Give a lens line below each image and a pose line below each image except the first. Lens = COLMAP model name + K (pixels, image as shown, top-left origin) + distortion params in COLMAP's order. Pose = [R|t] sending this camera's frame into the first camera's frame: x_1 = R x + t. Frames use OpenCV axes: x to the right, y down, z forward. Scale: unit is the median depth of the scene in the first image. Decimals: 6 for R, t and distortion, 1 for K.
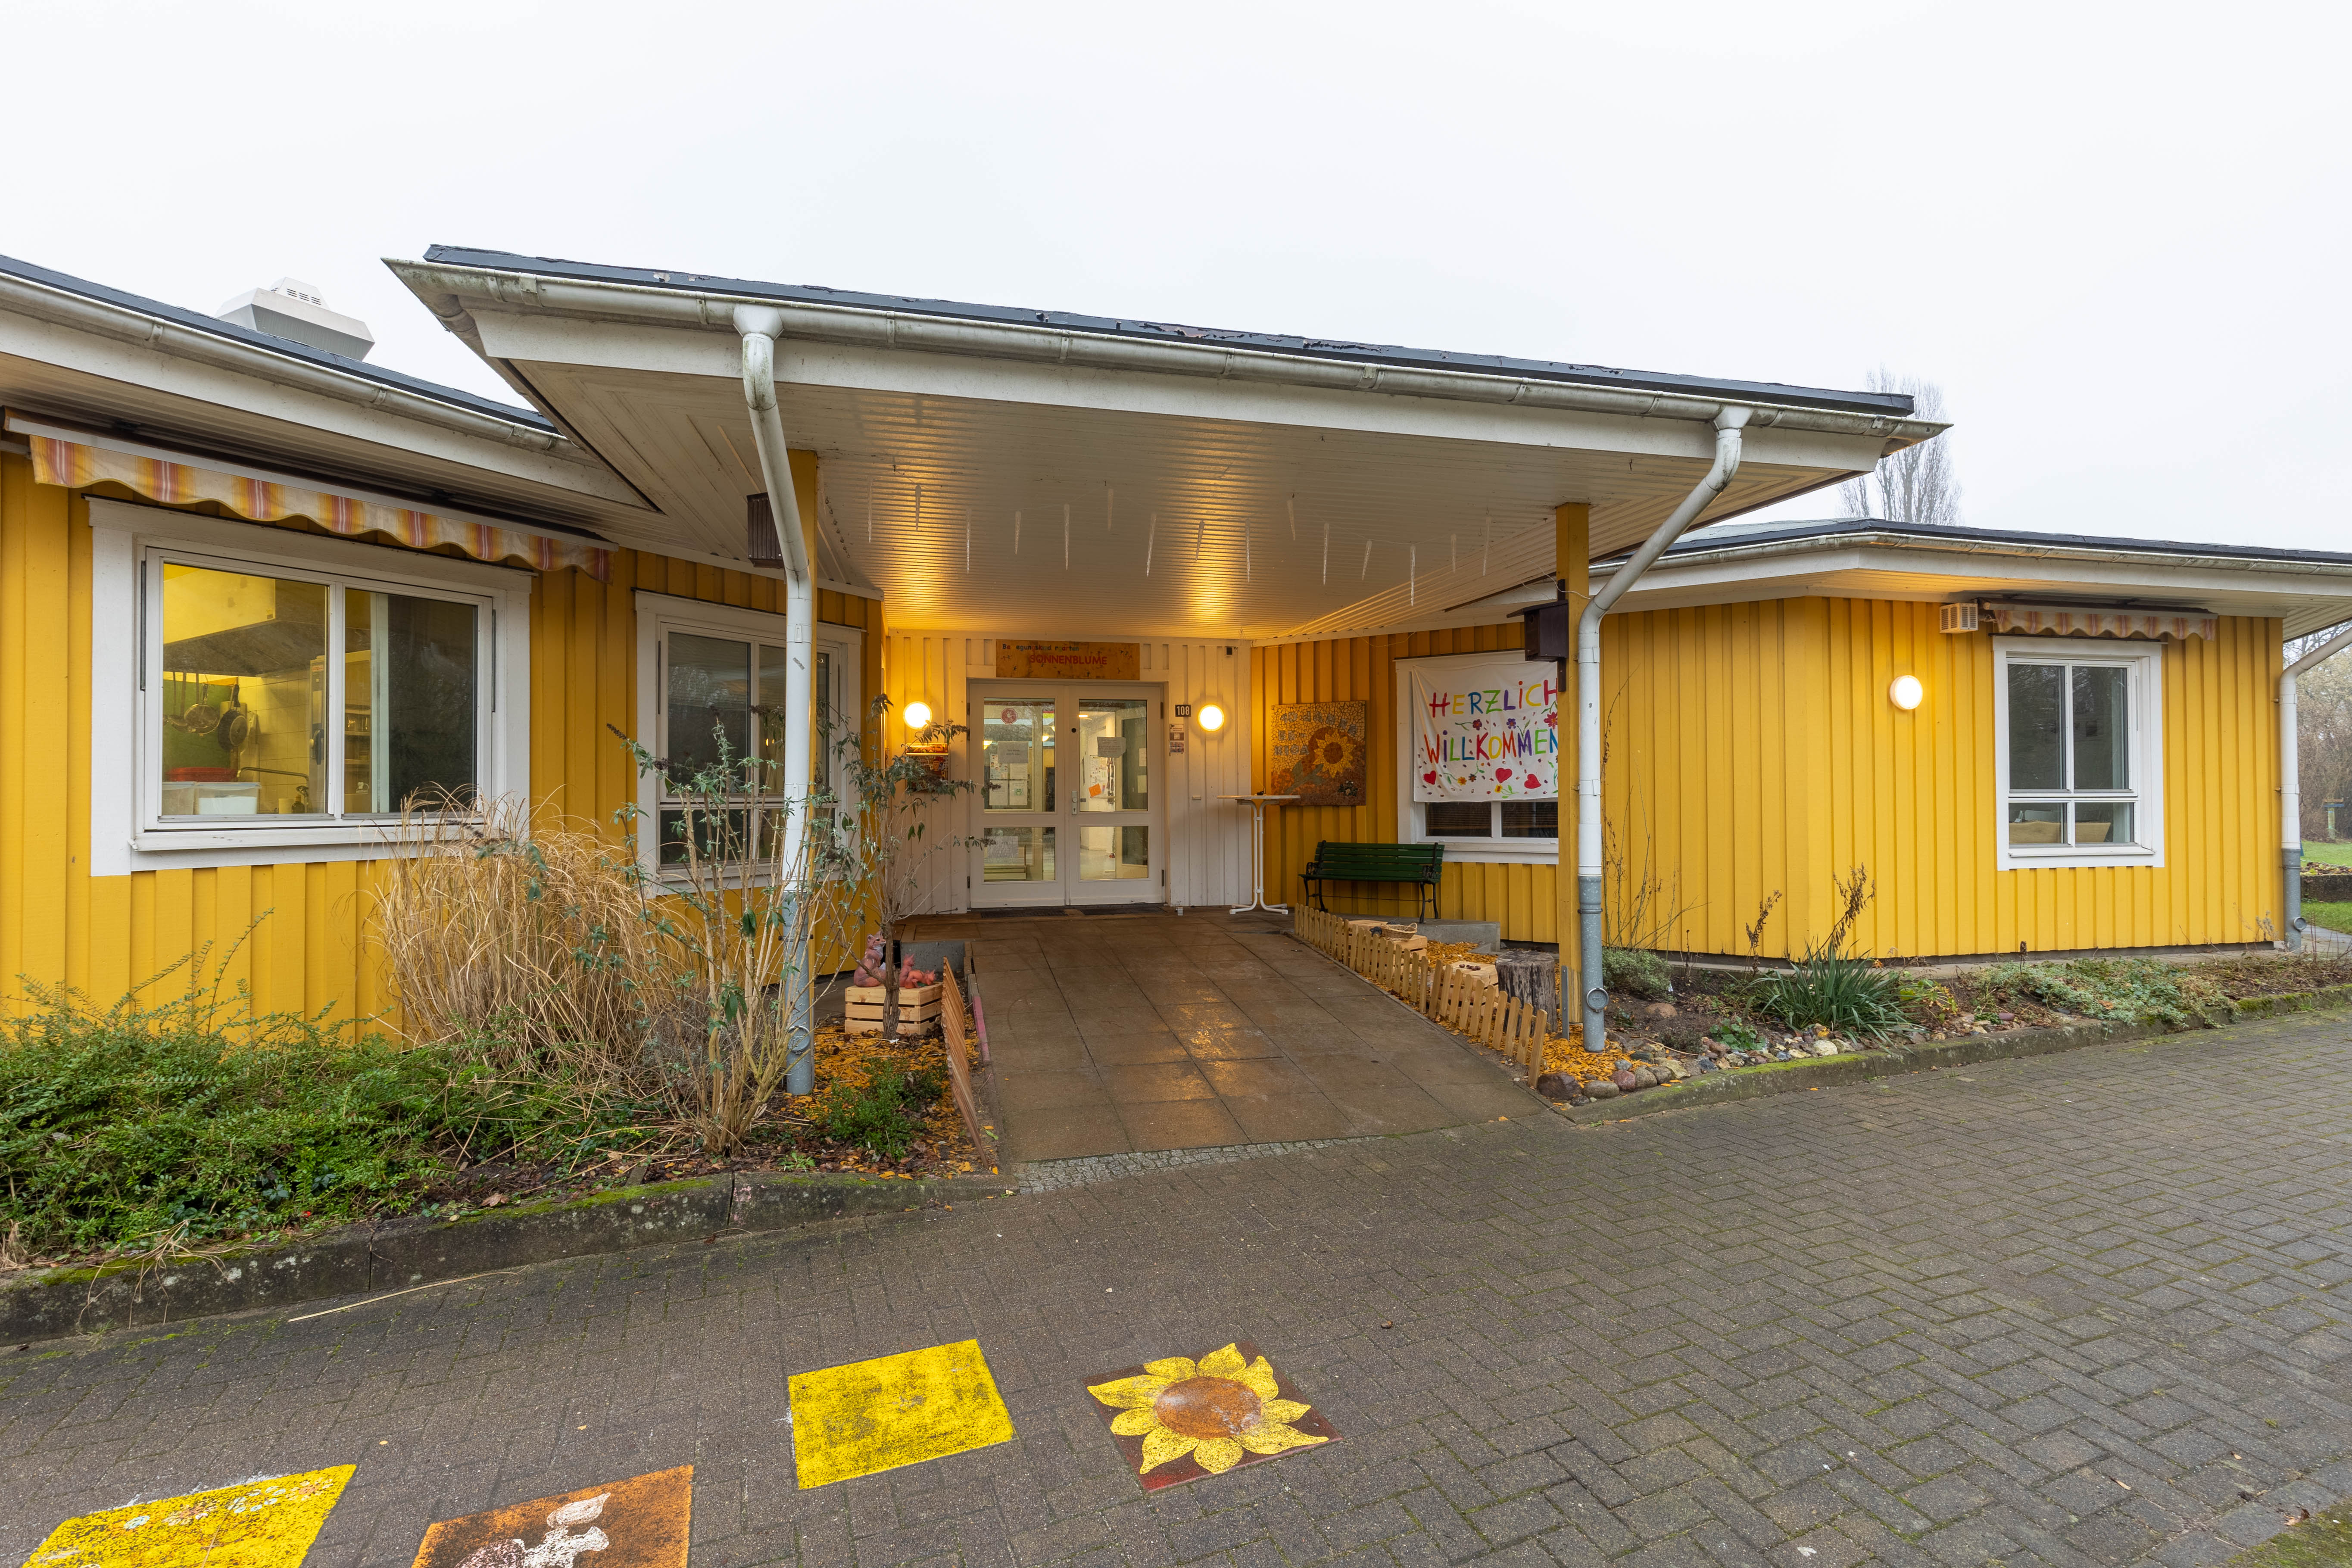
lens RADIAL K [[1080.0, 0, 1177.5], [0, 1080.0, 777.4], [0, 0, 1]] dist [0.001761, 0.001507]
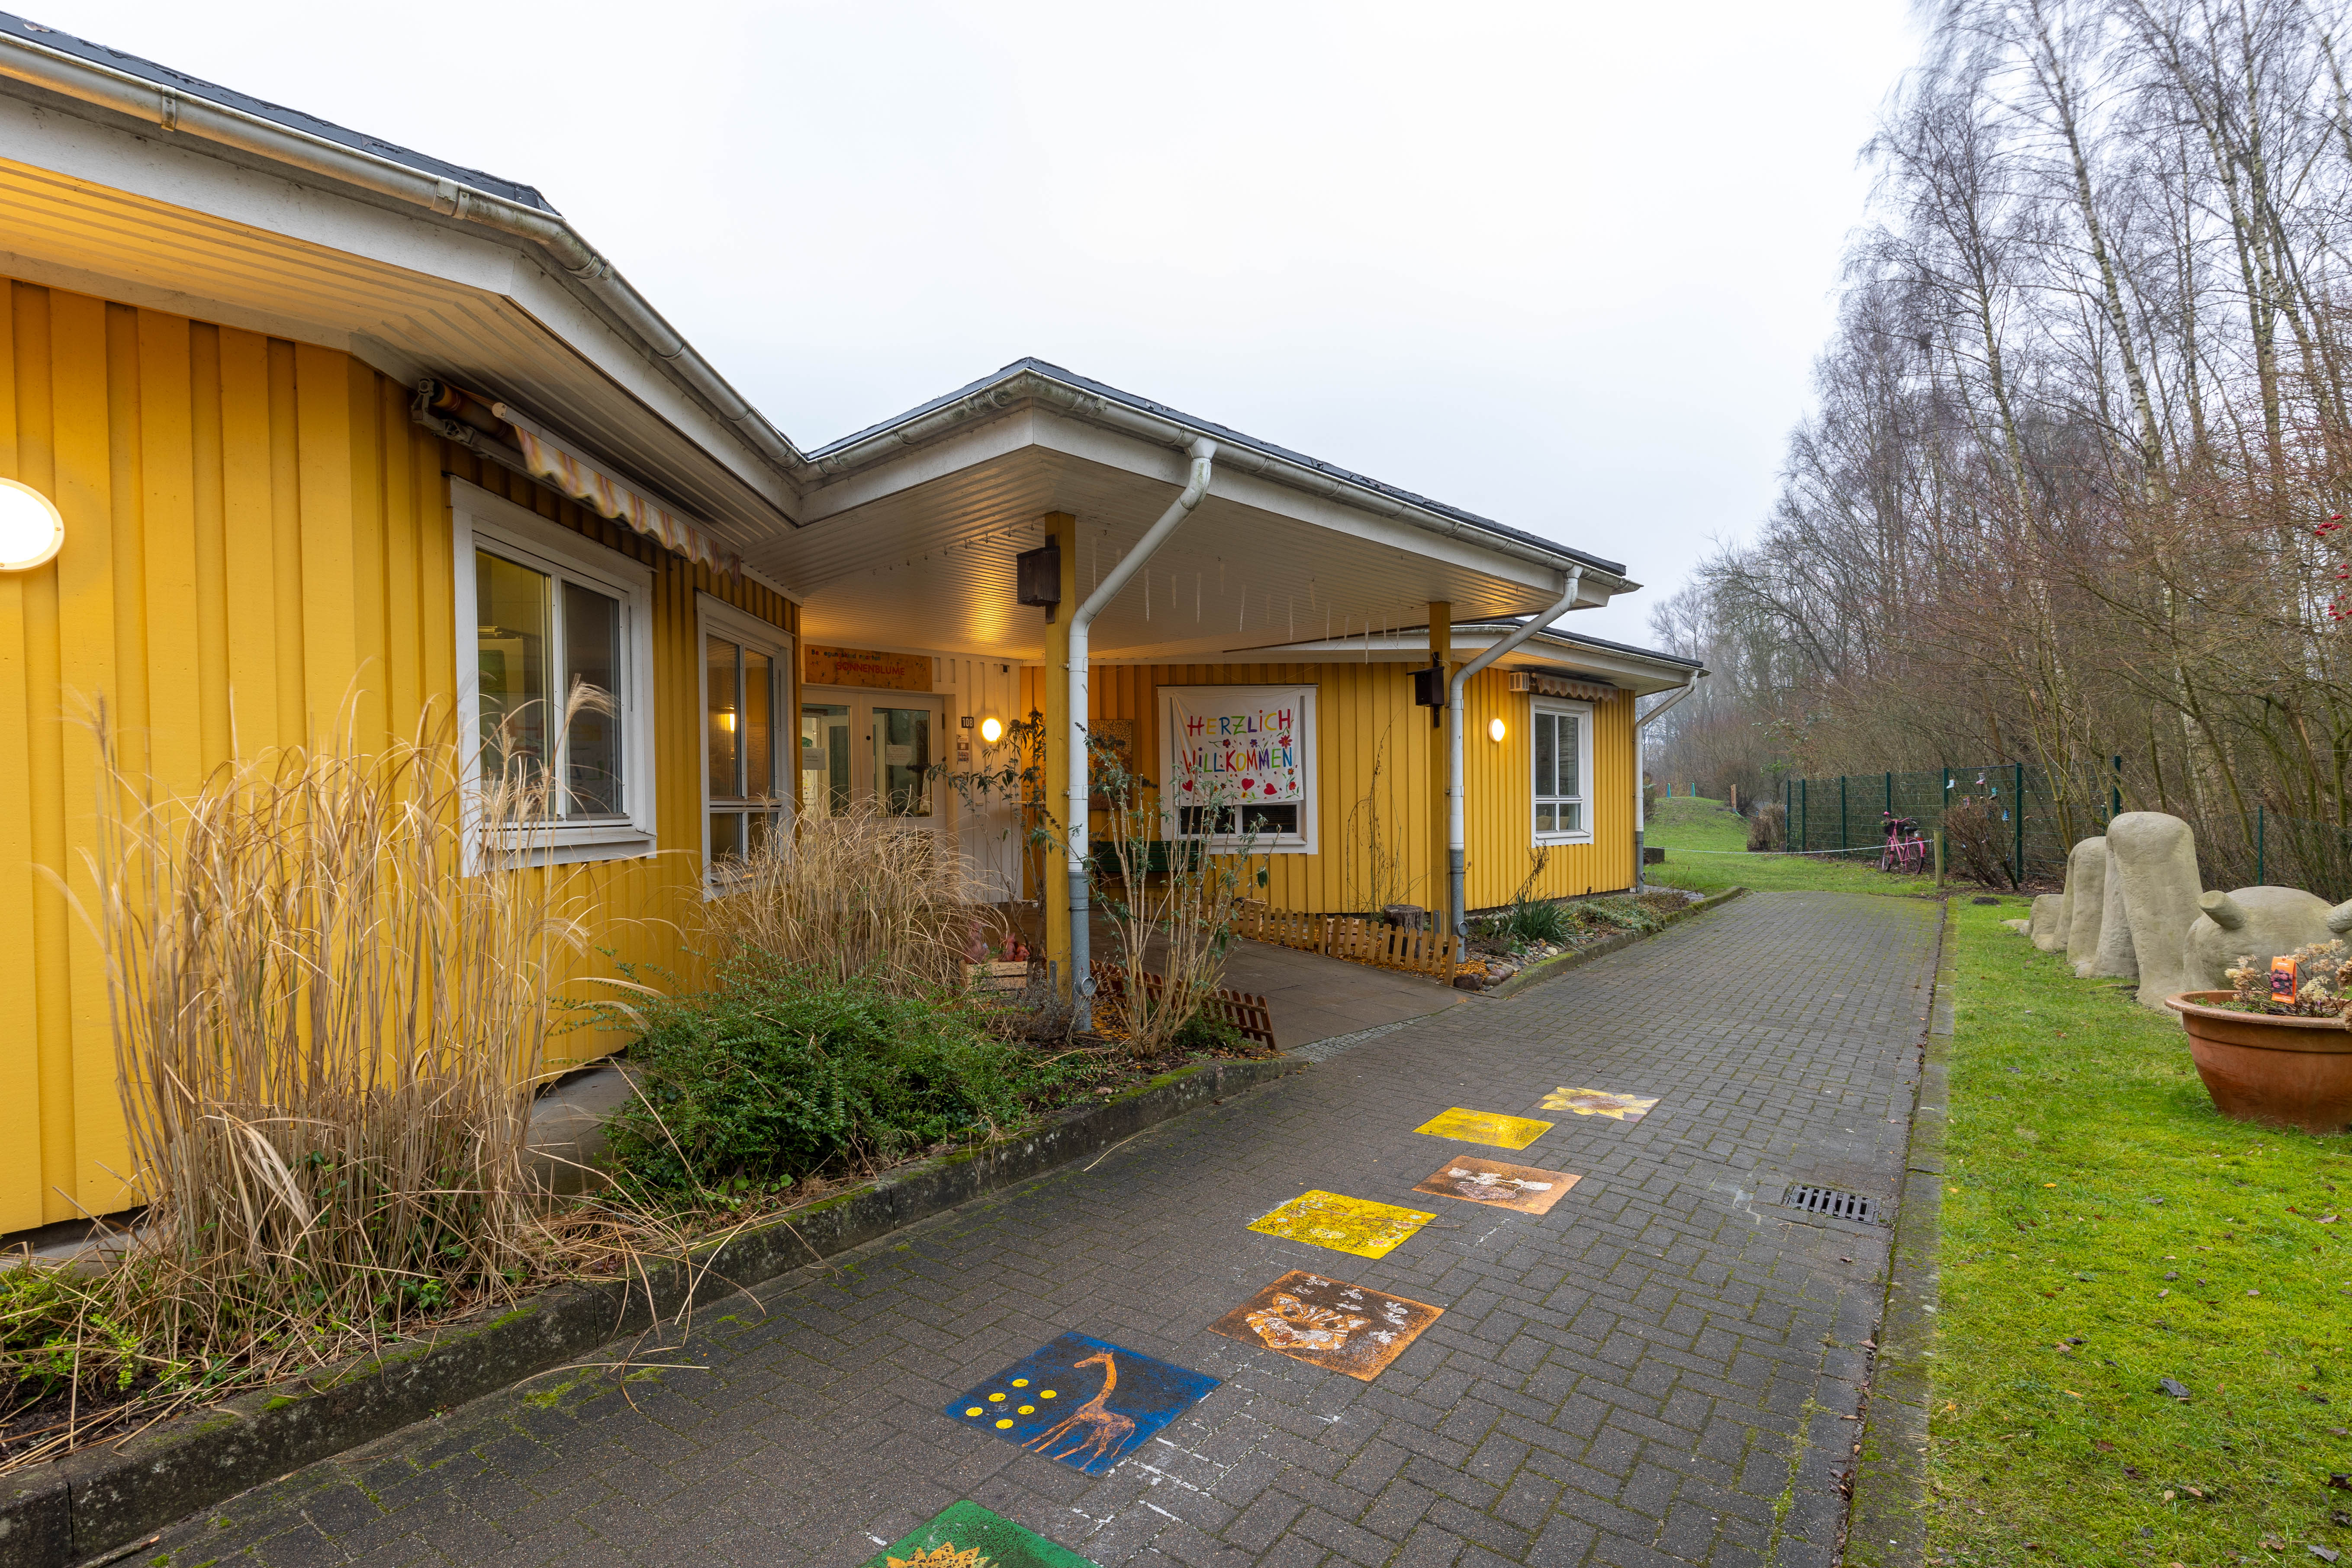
lens RADIAL K [[1145.8, 0, 1208.2], [0, 1145.8, 819.4], [0, 0, 1]] dist [0.000091, 0.000017]
pose [[0.835234, -0.010996, 0.549785, -0.654986], [-0.003447, 0.999676, 0.025231, 0.007855], [-0.549885, -0.022969, 0.834925, -0.129372]]
